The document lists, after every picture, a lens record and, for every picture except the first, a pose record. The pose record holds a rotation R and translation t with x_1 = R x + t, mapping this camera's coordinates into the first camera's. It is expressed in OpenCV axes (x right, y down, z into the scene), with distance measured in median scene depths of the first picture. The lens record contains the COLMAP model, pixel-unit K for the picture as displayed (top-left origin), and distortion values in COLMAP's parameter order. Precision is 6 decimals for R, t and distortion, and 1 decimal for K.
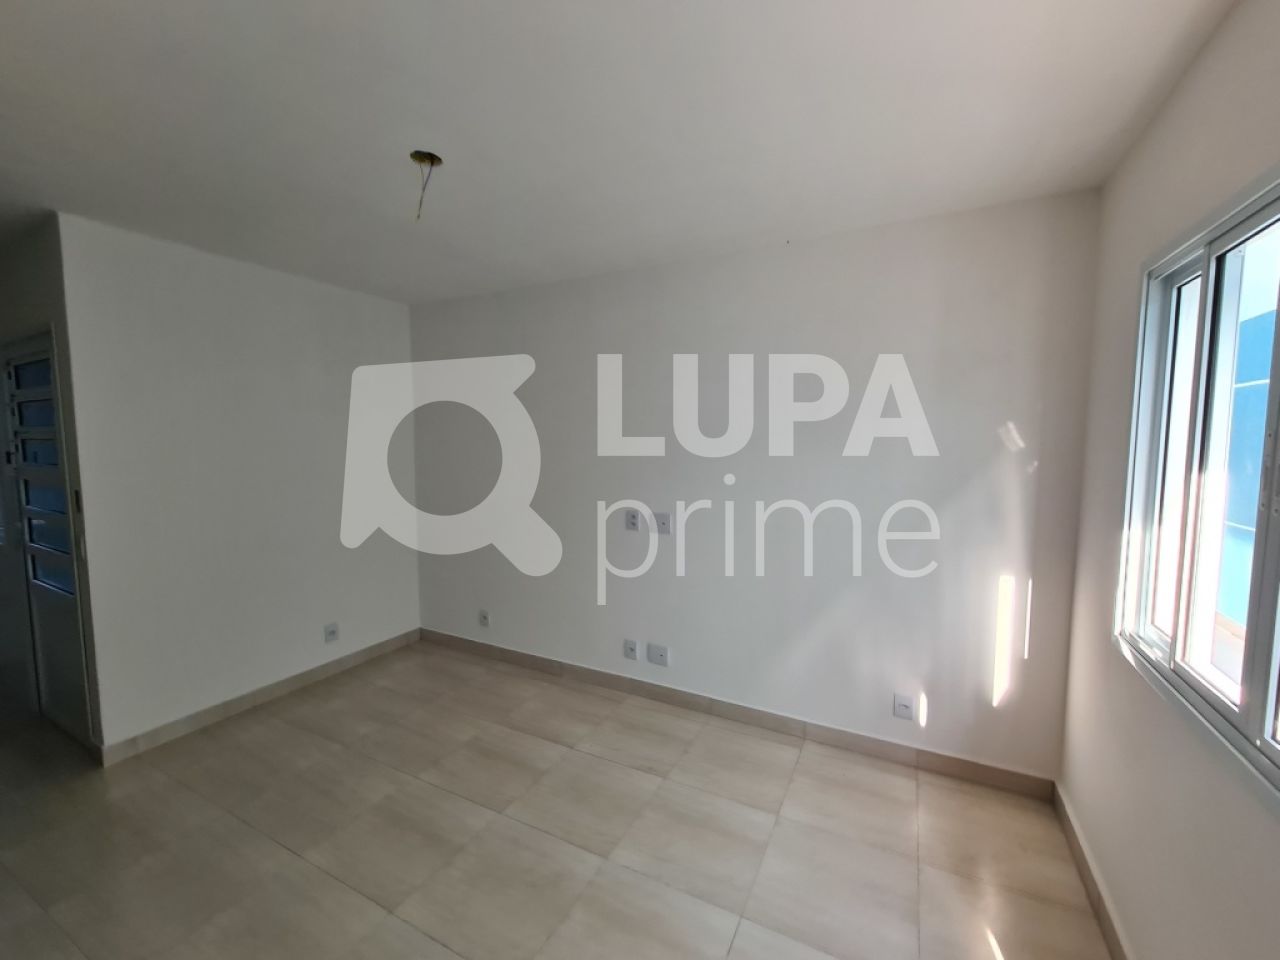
lens RADIAL K [[521.2, 0, 644.7], [0, 521.2, 485.7], [0, 0, 1]] dist [-0.001585, 0.000818]
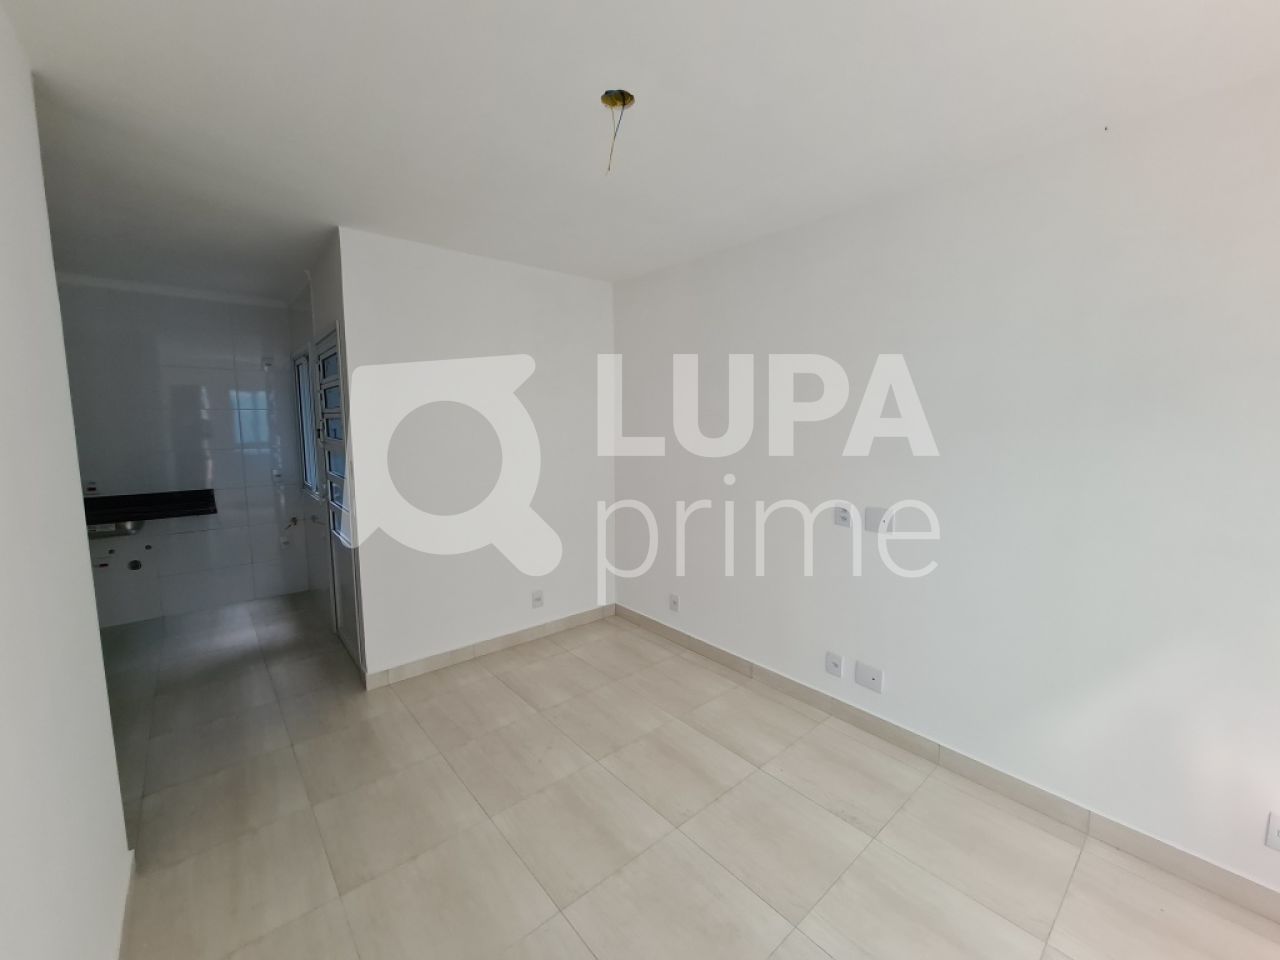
lens RADIAL K [[521.2, 0, 638.4], [0, 521.2, 486.4], [0, 0, 1]] dist [-0.001585, 0.000818]
pose [[0.922724, 0.045564, -0.382759, -0.010512], [-0.031263, 0.998564, 0.043503, -0.004181], [0.384192, -0.028175, 0.922823, 0.119095]]
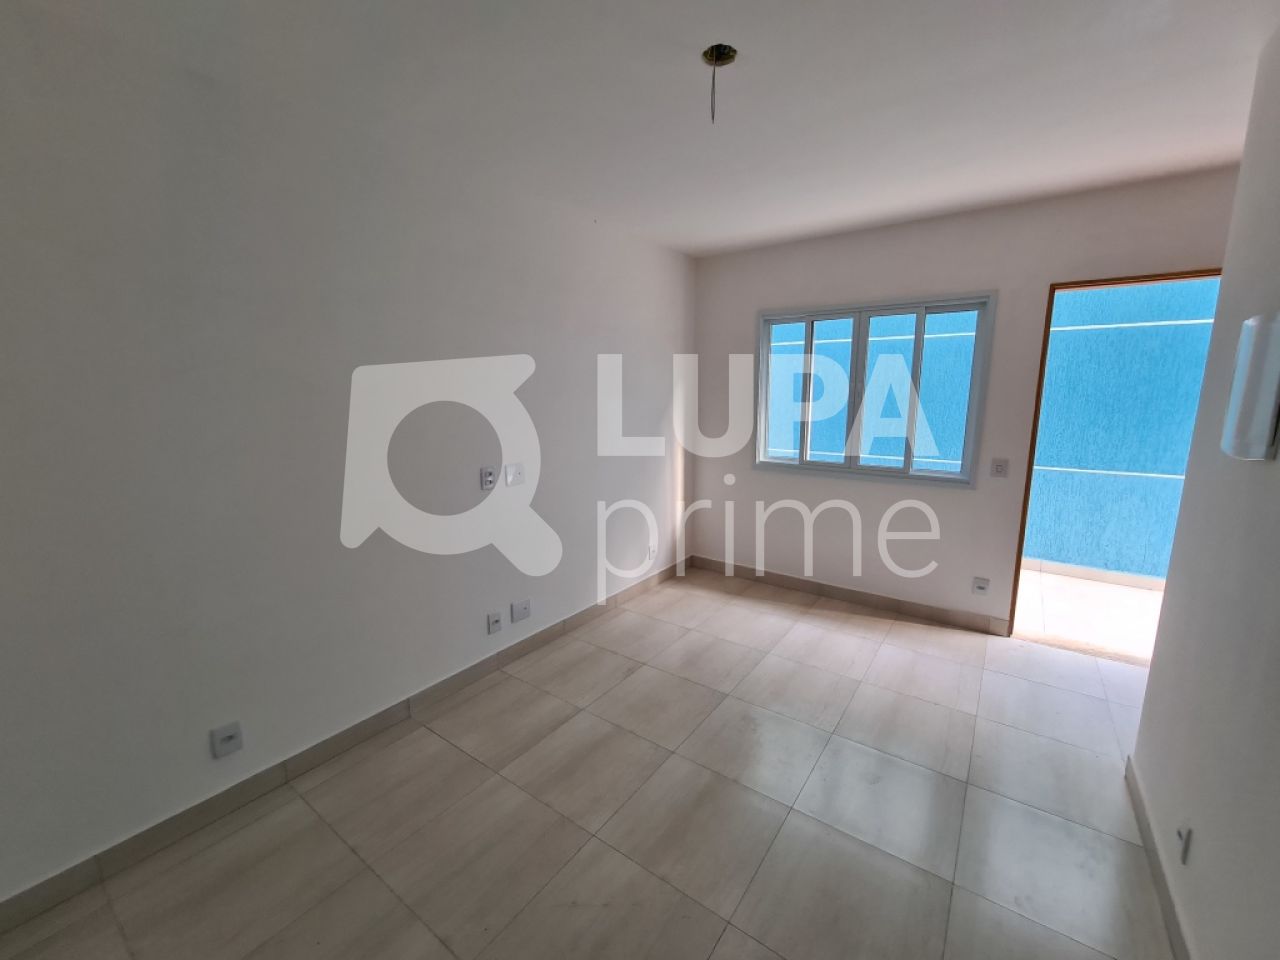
lens RADIAL K [[521.2, 0, 639.4], [0, 521.2, 482.0], [0, 0, 1]] dist [-0.001585, 0.000818]
pose [[0.157970, -0.177124, 0.971428, -0.984366], [0.094058, 0.982006, 0.163757, -0.057898], [-0.982954, 0.065502, 0.171787, 0.702607]]
